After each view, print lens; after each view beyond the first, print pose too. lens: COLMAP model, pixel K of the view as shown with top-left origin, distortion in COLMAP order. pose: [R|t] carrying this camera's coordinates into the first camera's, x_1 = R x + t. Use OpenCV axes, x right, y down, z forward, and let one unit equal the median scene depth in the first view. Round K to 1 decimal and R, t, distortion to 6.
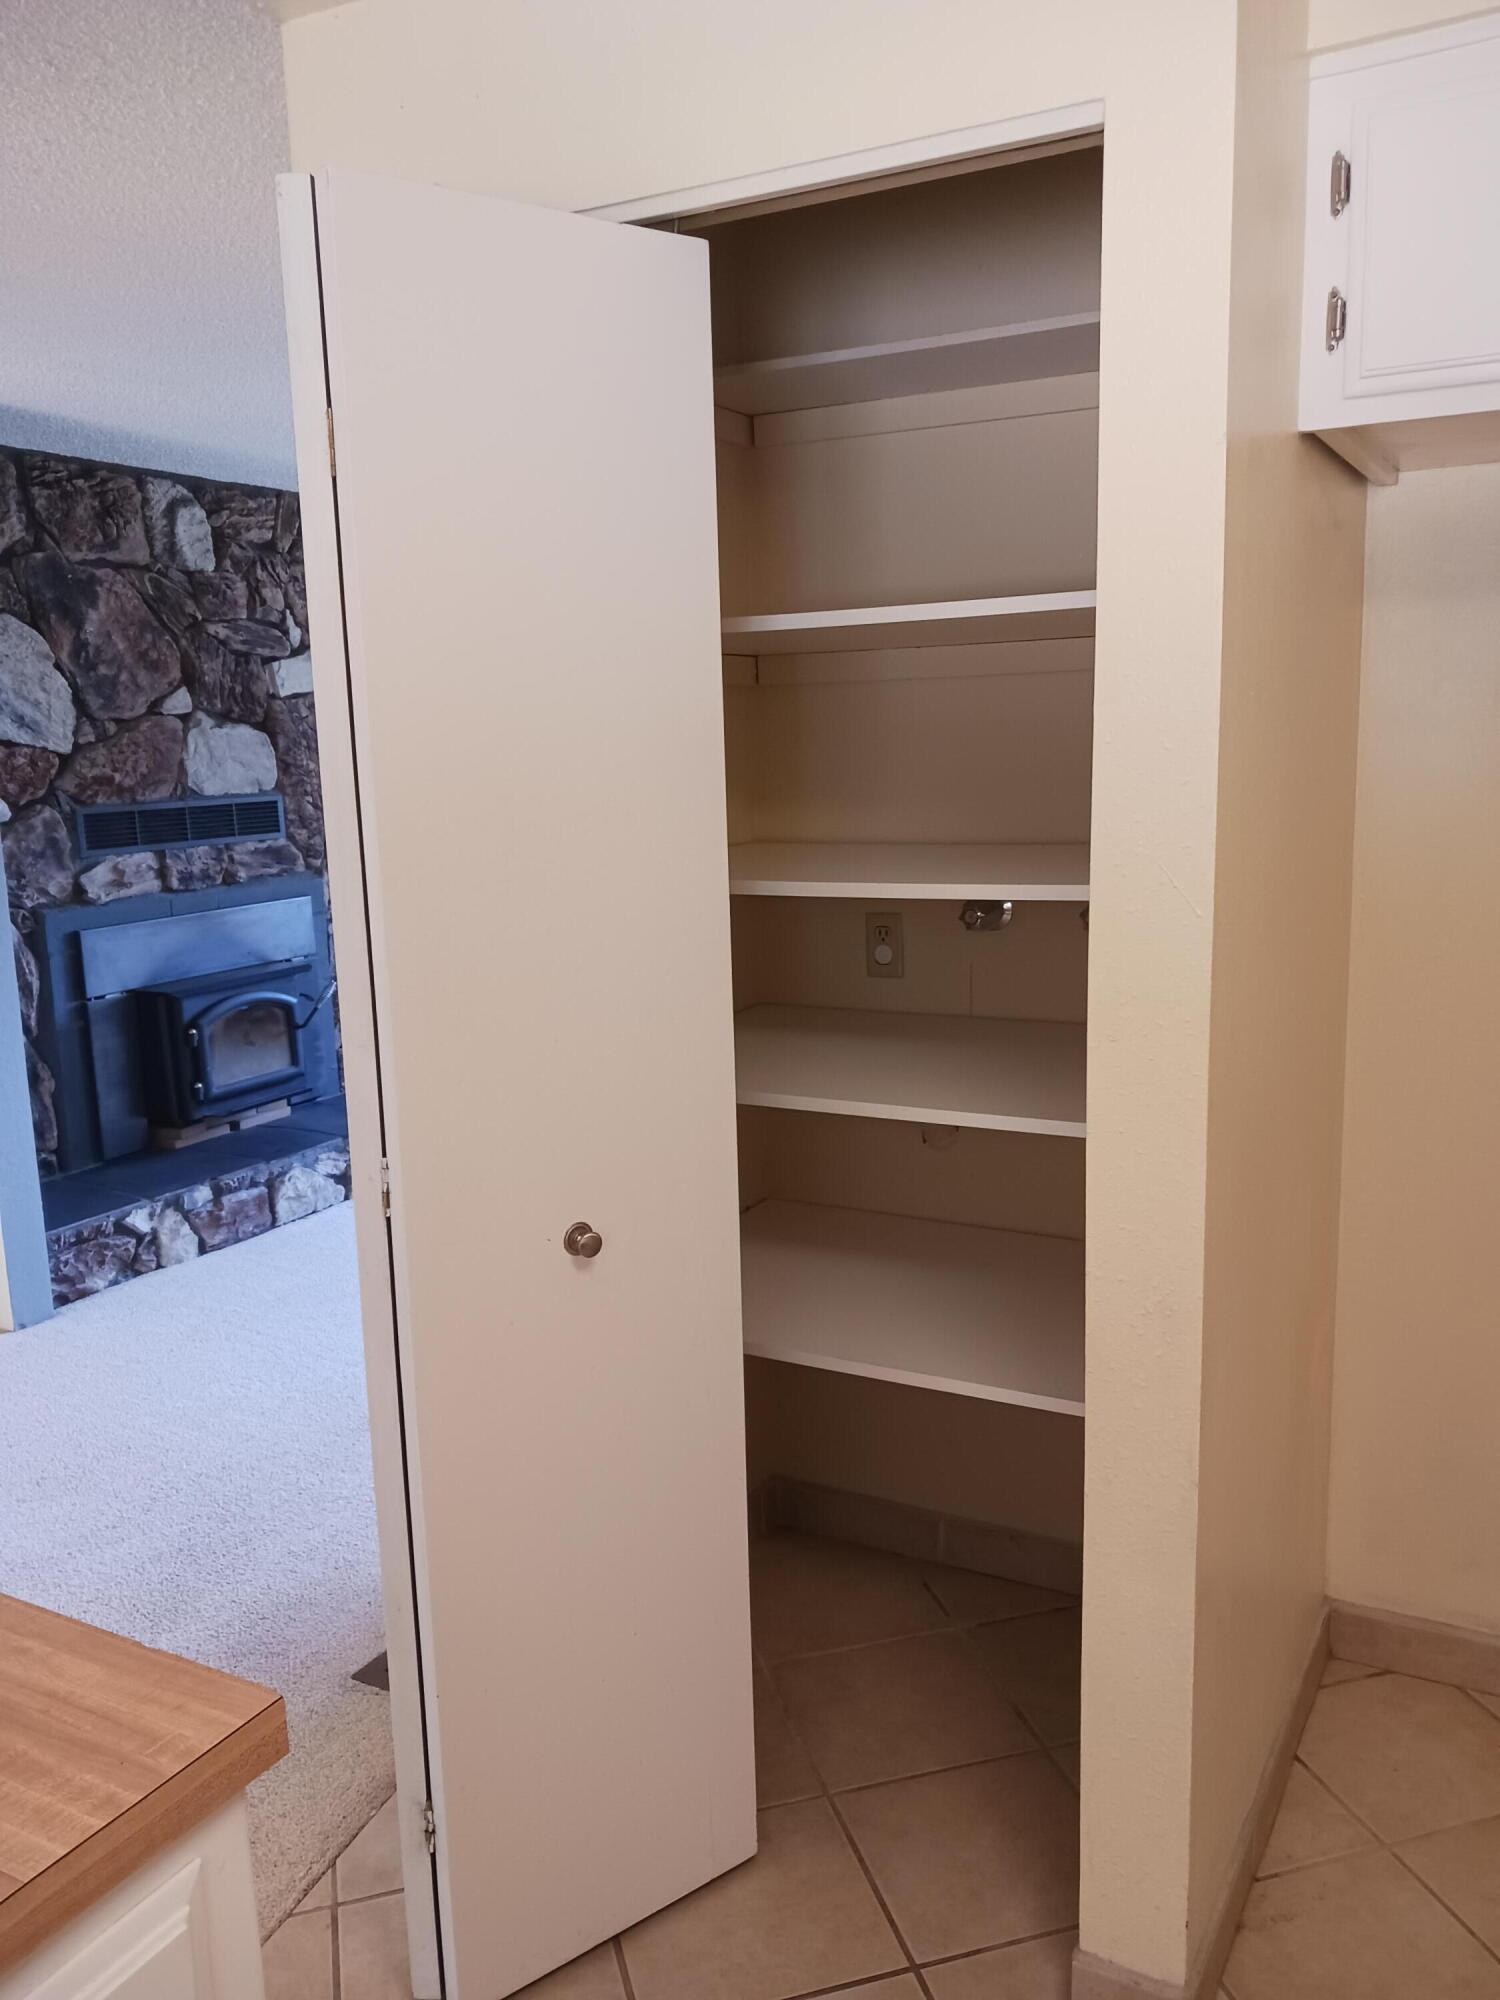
lens RADIAL K [[1565.9, 0, 775.3], [0, 1565.9, 1009.4], [0, 0, 1]] dist [0.078291, -0.181607]
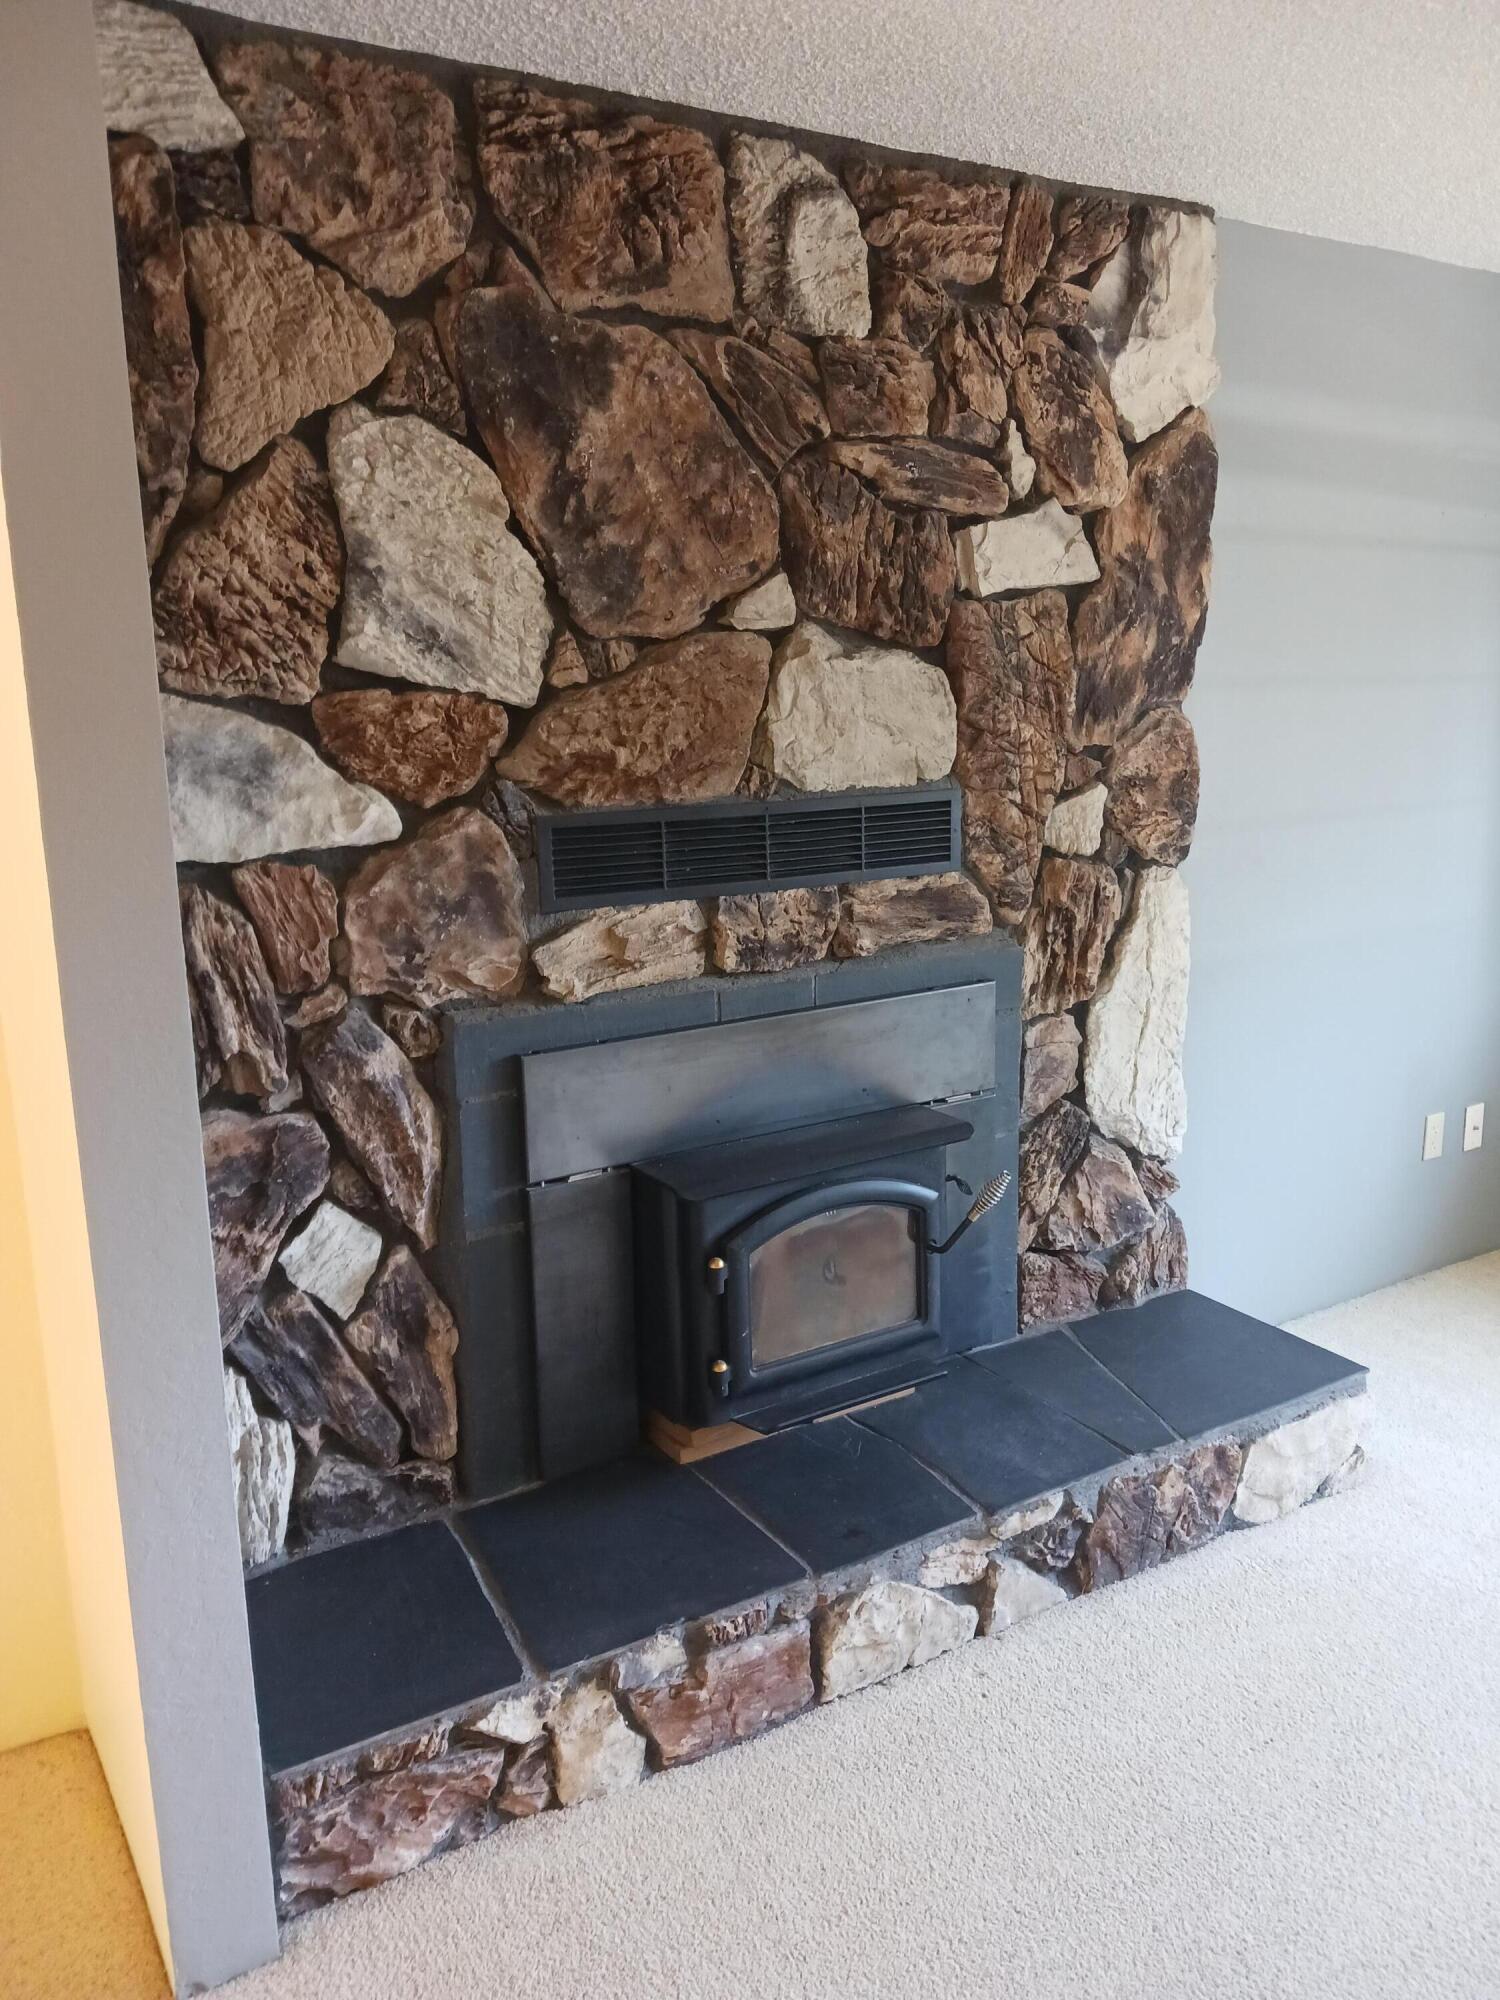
lens RADIAL K [[1565.9, 0, 775.3], [0, 1565.9, 1009.4], [0, 0, 1]] dist [0.078291, -0.181607]
pose [[0.872948, 0.118783, -0.473131, -0.128587], [-0.096910, 0.992797, 0.070445, -0.106693], [0.478091, -0.015644, 0.878171, 0.583668]]
